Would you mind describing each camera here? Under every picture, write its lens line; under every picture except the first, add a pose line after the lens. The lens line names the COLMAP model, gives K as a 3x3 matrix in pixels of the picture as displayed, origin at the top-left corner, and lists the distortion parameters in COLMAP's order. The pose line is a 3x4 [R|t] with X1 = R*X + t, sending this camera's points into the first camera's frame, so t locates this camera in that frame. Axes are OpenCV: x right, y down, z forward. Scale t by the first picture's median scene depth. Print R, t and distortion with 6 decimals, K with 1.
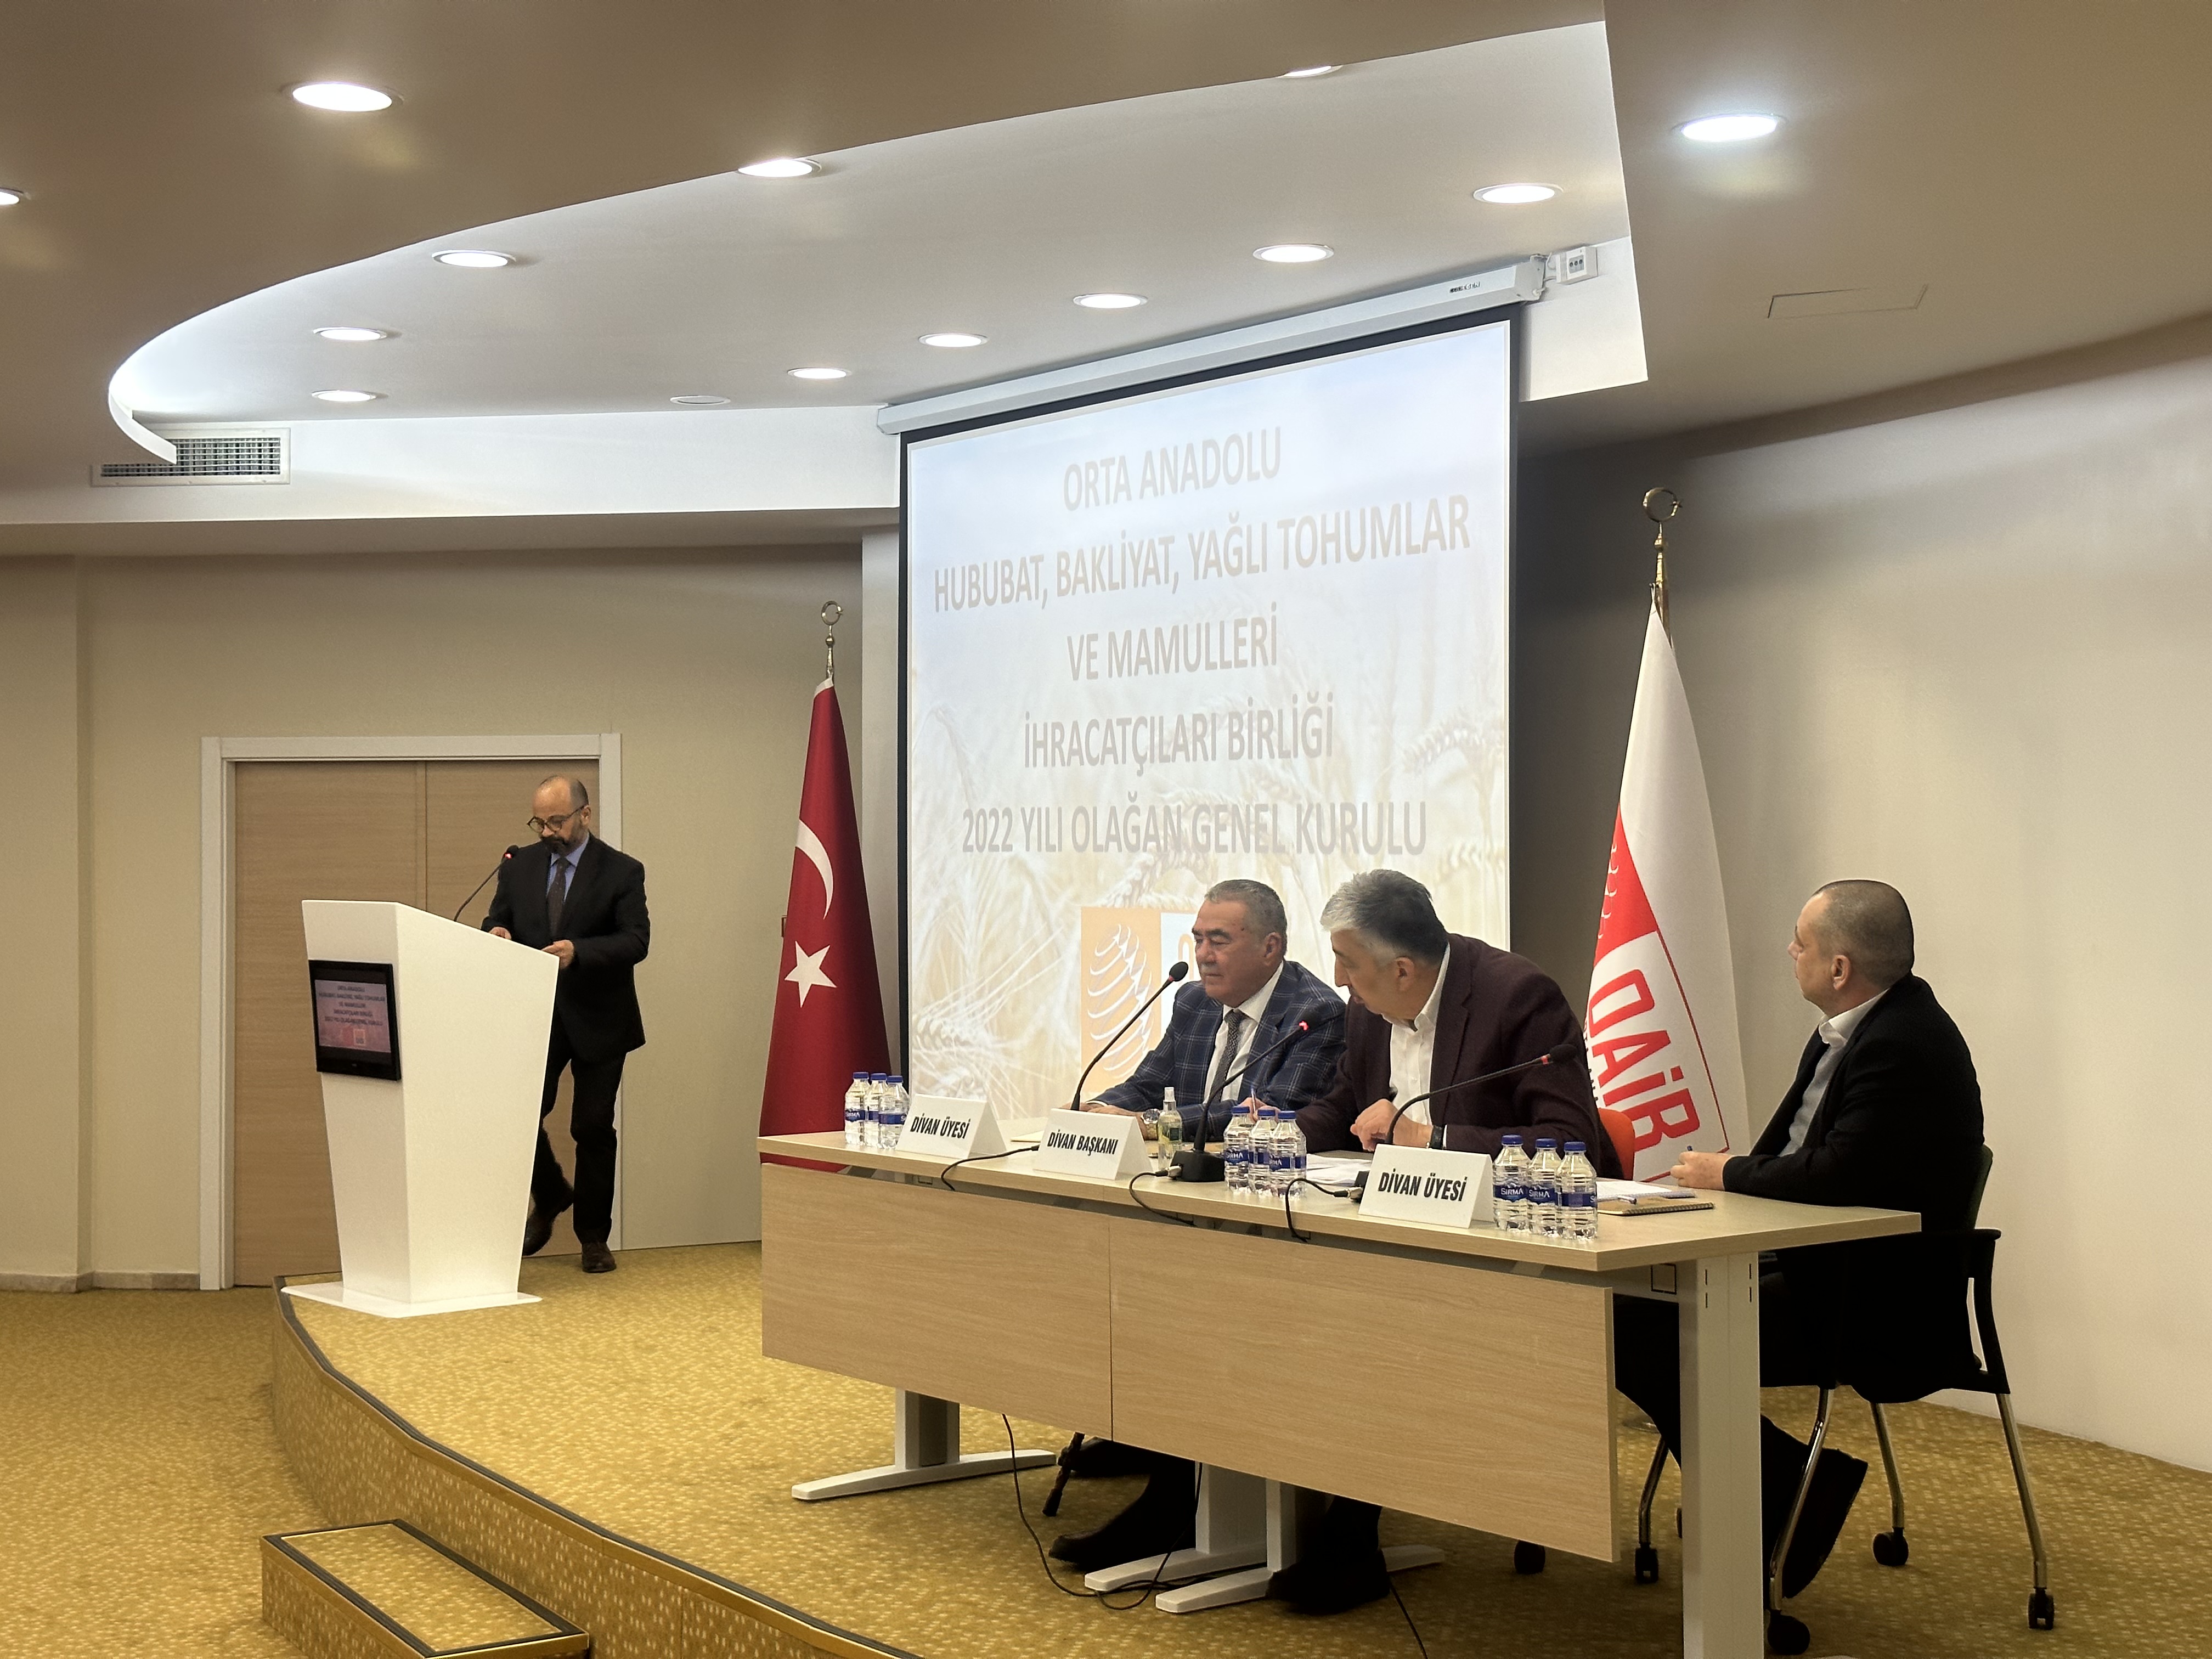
lens RADIAL K [[3082.4, 0, 1089.3], [0, 3082.4, 809.1], [0, 0, 1]] dist [0.120251, 0.000000]
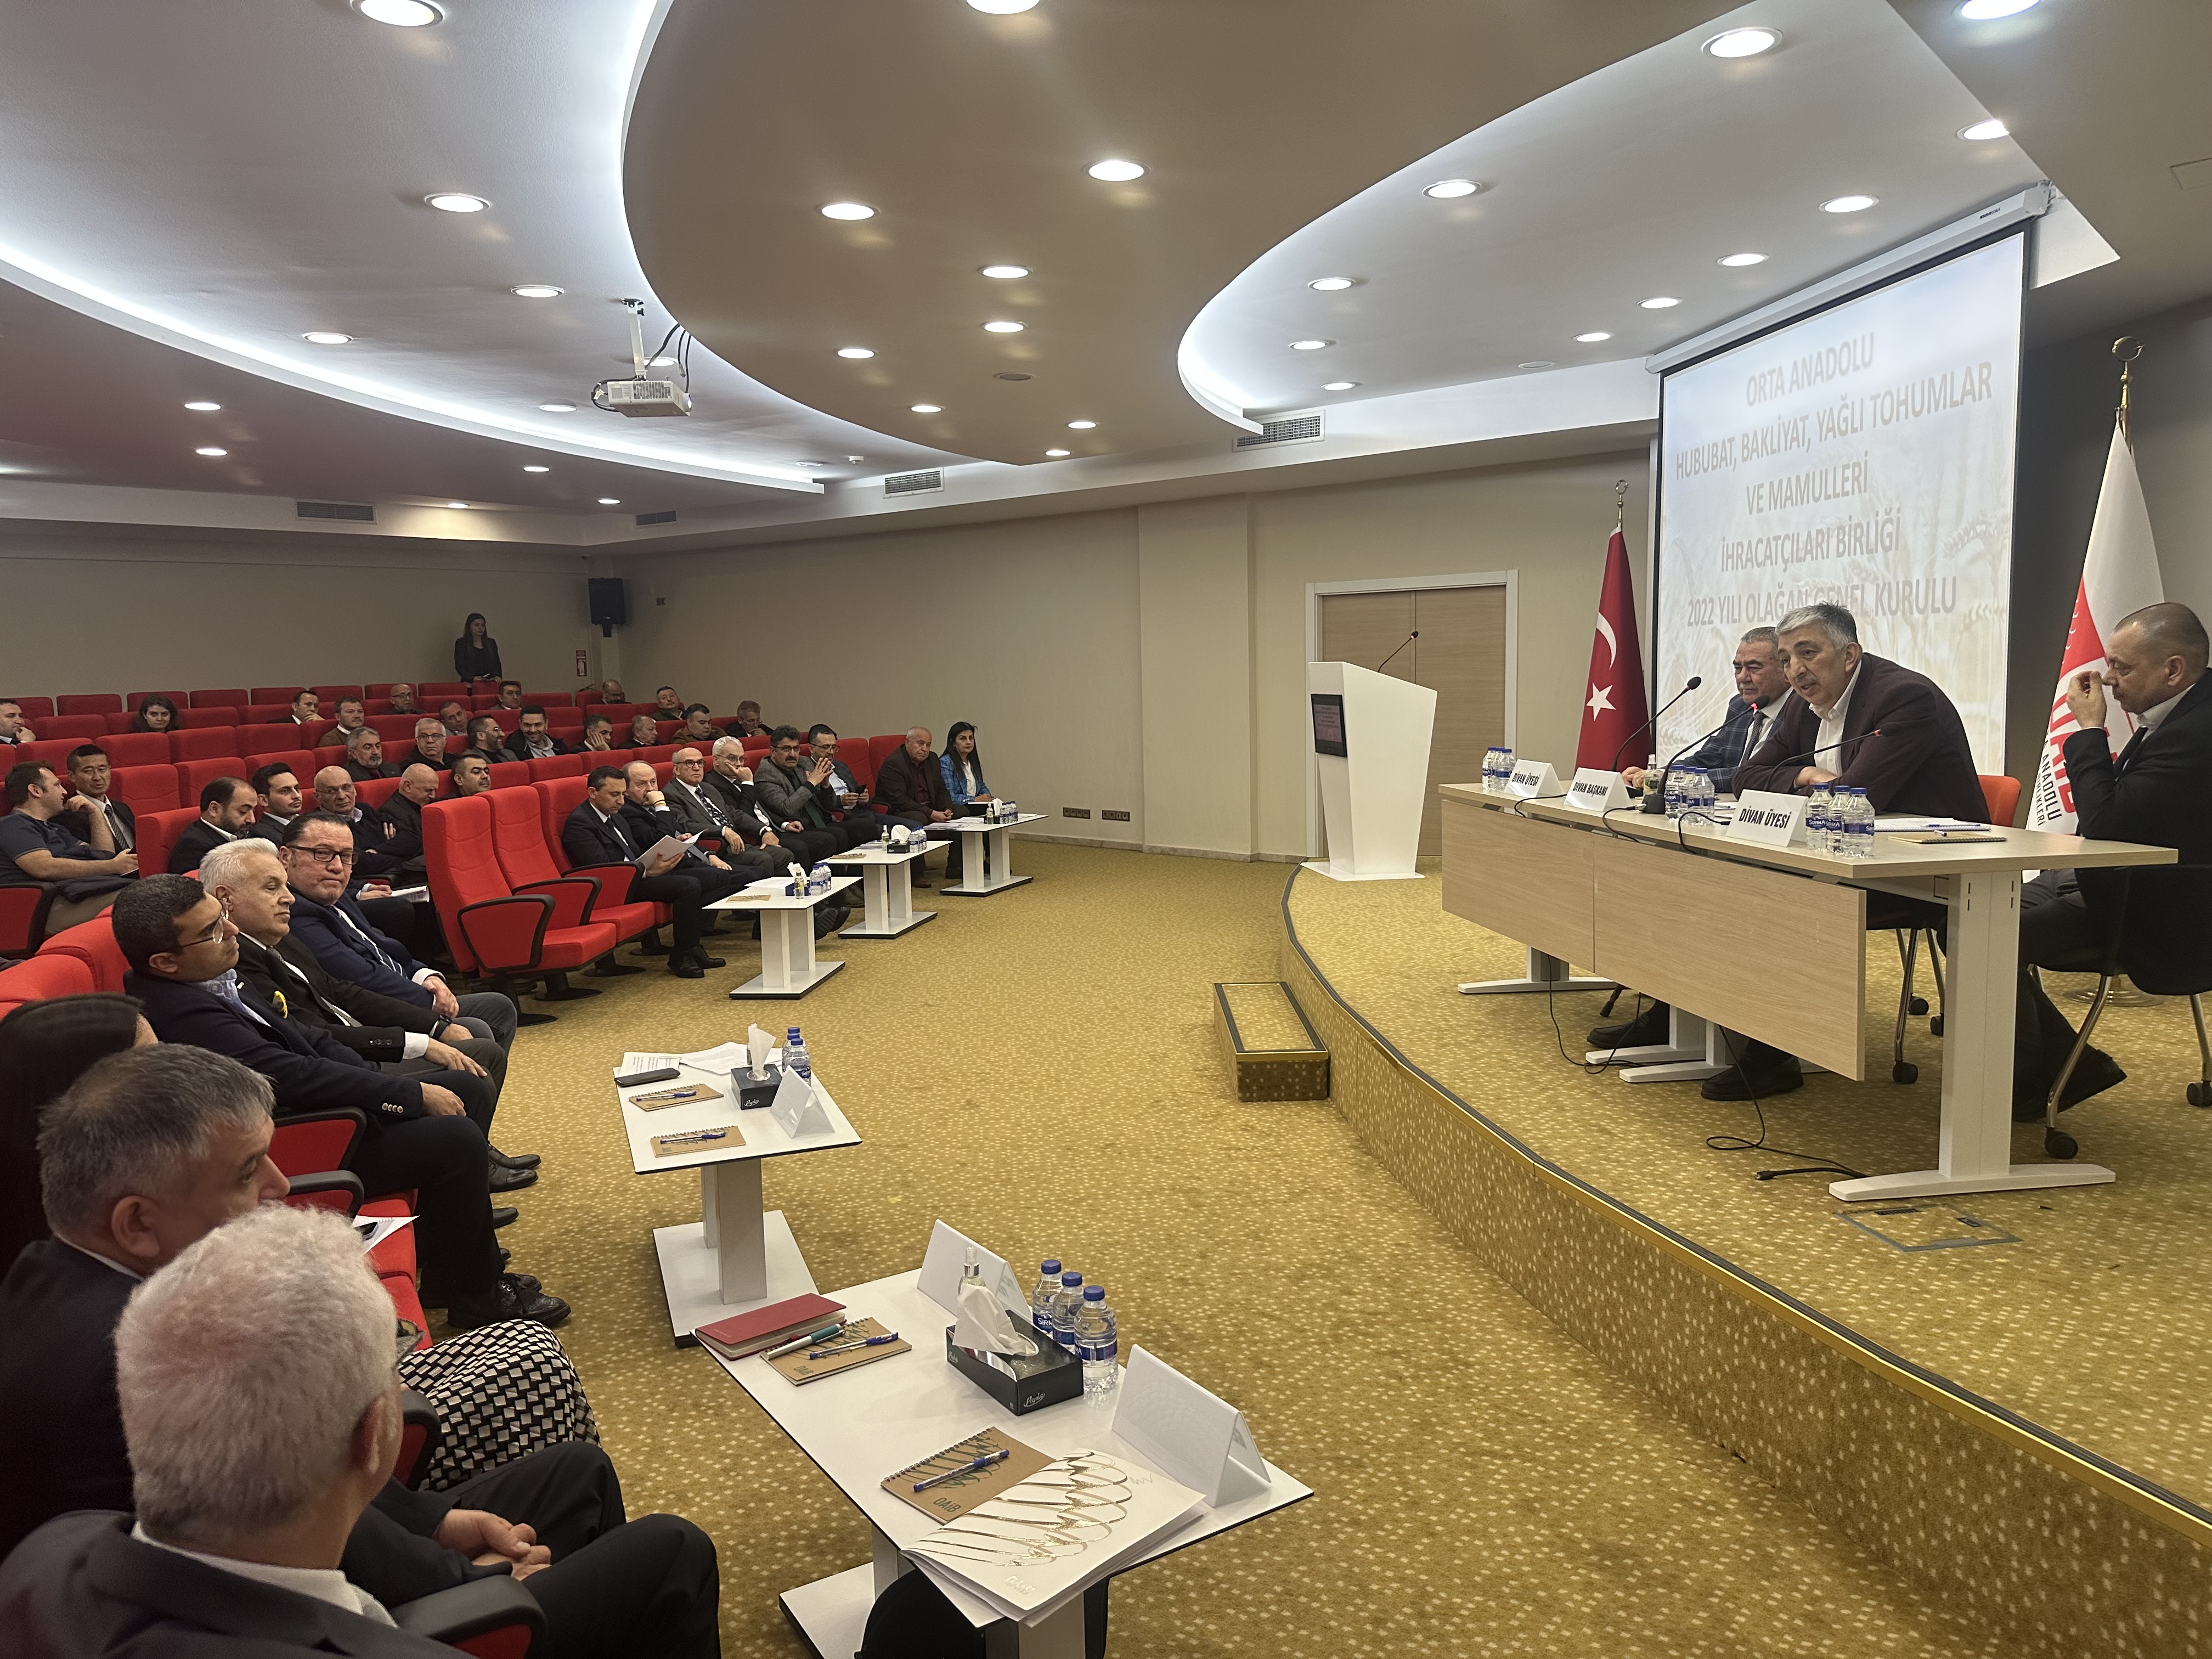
lens RADIAL K [[1539.3, 0, 1097.2], [0, 1539.3, 824.4], [0, 0, 1]] dist [0.070996, -0.101134]
pose [[0.869586, 0.037173, -0.492380, 0.120123], [0.021650, 0.993333, 0.113229, 0.021892], [0.493306, -0.109122, 0.862984, 0.132421]]
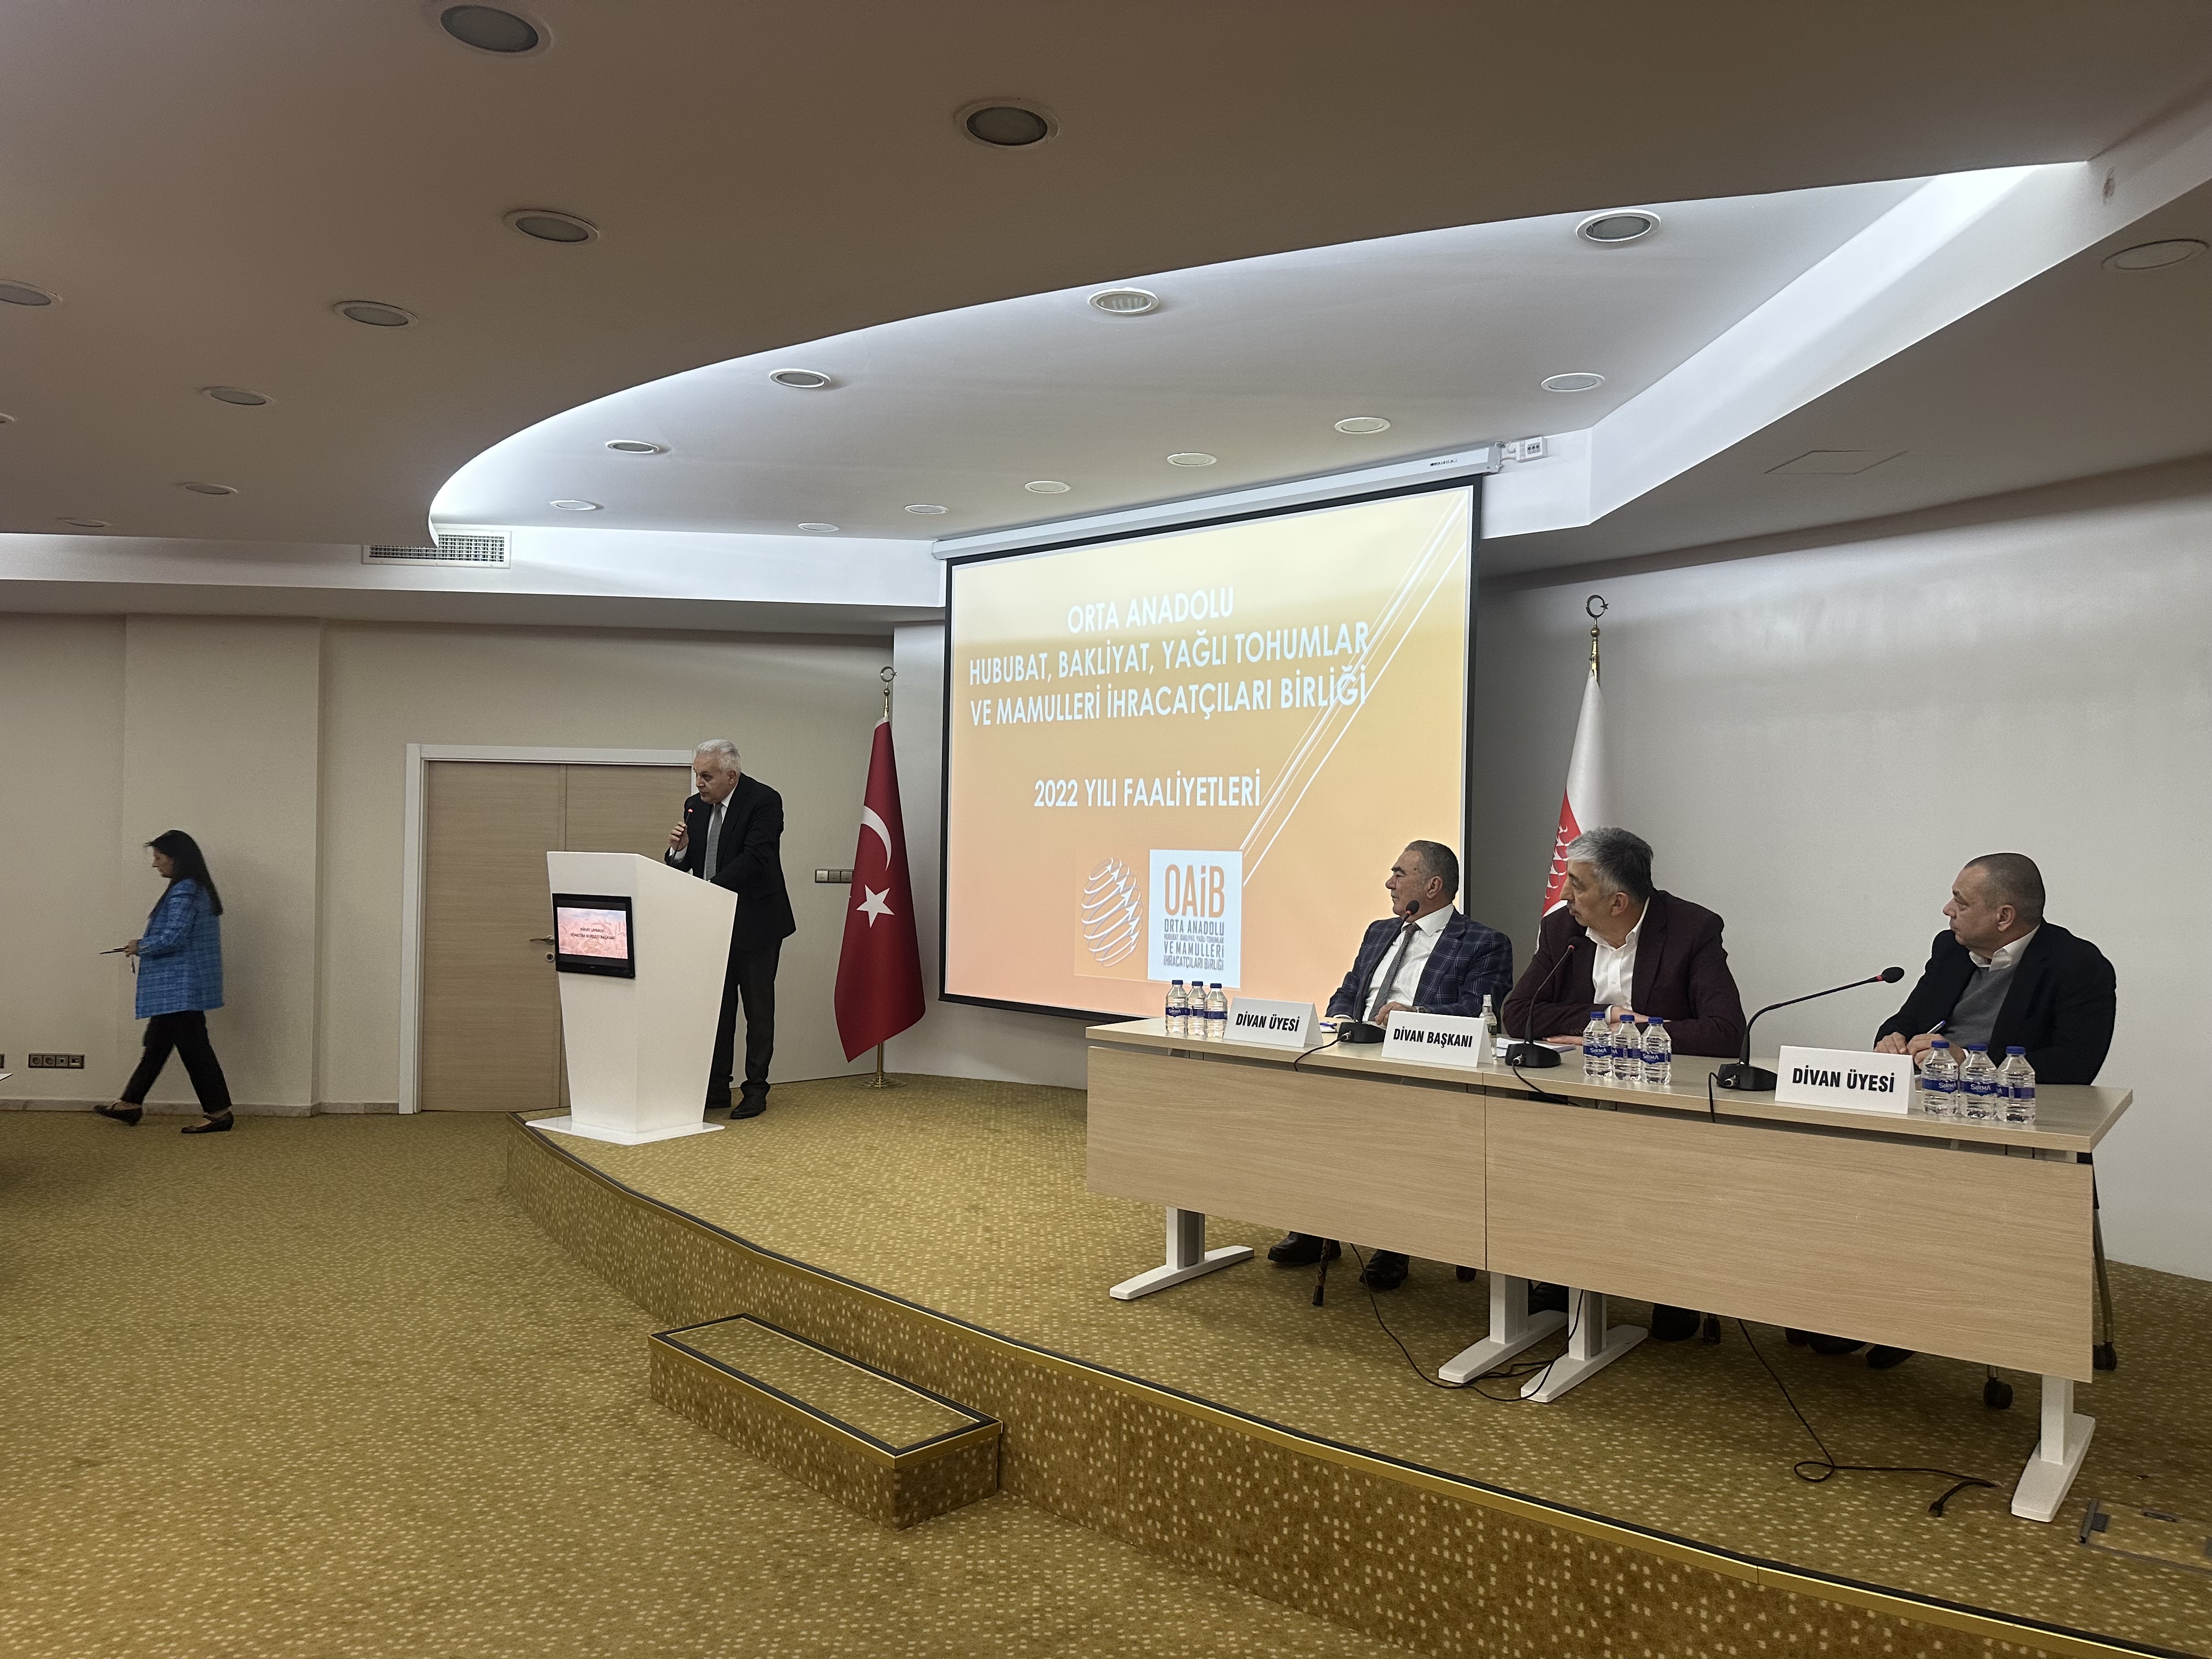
lens RADIAL K [[1539.3, 0, 1127.5], [0, 1539.3, 831.2], [0, 0, 1]] dist [0.070996, -0.101134]
pose [[0.966584, 0.020712, 0.255513, -0.210510], [-0.021687, 0.999764, 0.000999, 0.015894], [-0.255432, -0.006507, 0.966805, 0.282206]]
